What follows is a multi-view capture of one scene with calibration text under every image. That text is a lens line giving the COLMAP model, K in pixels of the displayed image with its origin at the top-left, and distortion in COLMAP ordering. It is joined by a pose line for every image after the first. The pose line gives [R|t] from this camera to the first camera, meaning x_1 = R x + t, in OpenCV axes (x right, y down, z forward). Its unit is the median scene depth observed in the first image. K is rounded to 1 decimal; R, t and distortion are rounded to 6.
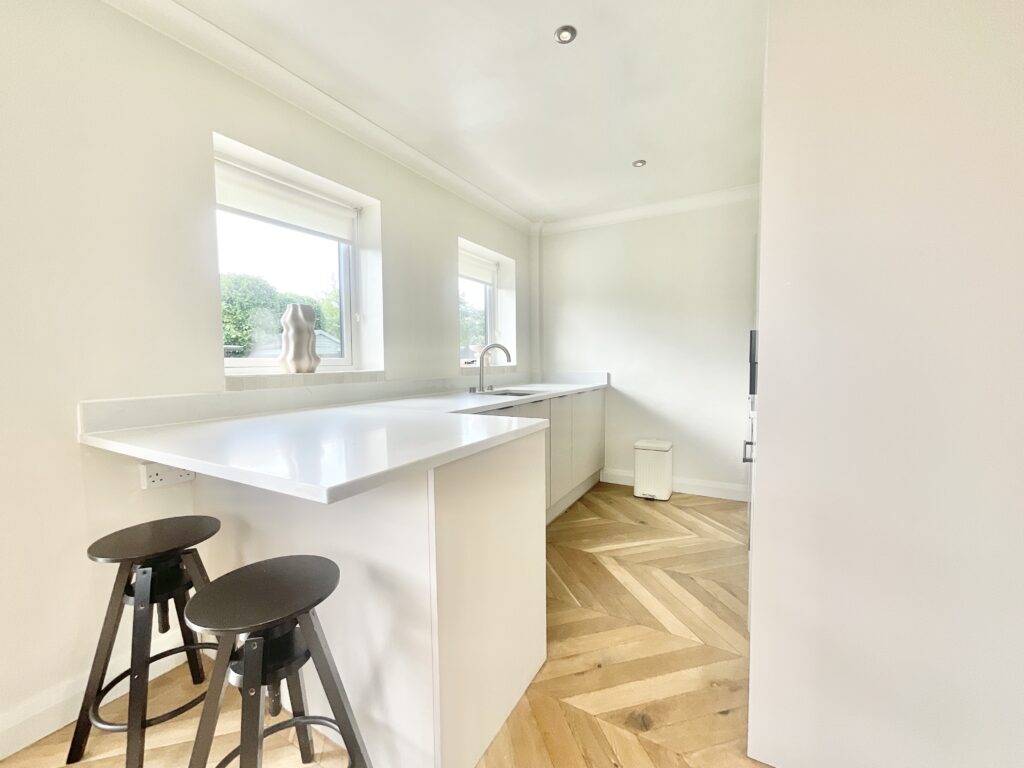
lens RADIAL K [[416.3, 0, 512.3], [0, 416.3, 379.1], [0, 0, 1]] dist [-0.001895, -0.000161]
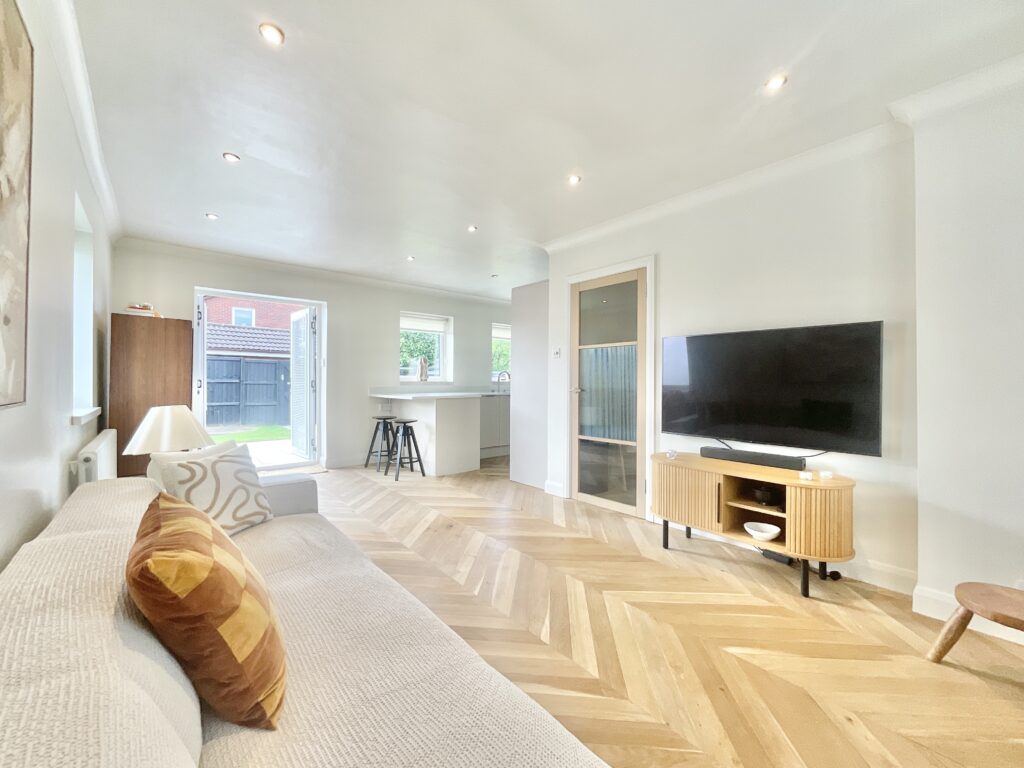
lens RADIAL K [[416.3, 0, 511.6], [0, 416.3, 381.9], [0, 0, 1]] dist [-0.001895, -0.000161]
pose [[0.939251, 0.027091, -0.342161, 1.161027], [-0.038381, 0.998918, -0.026266, 0.047619], [0.341079, 0.037802, 0.939274, -1.648417]]
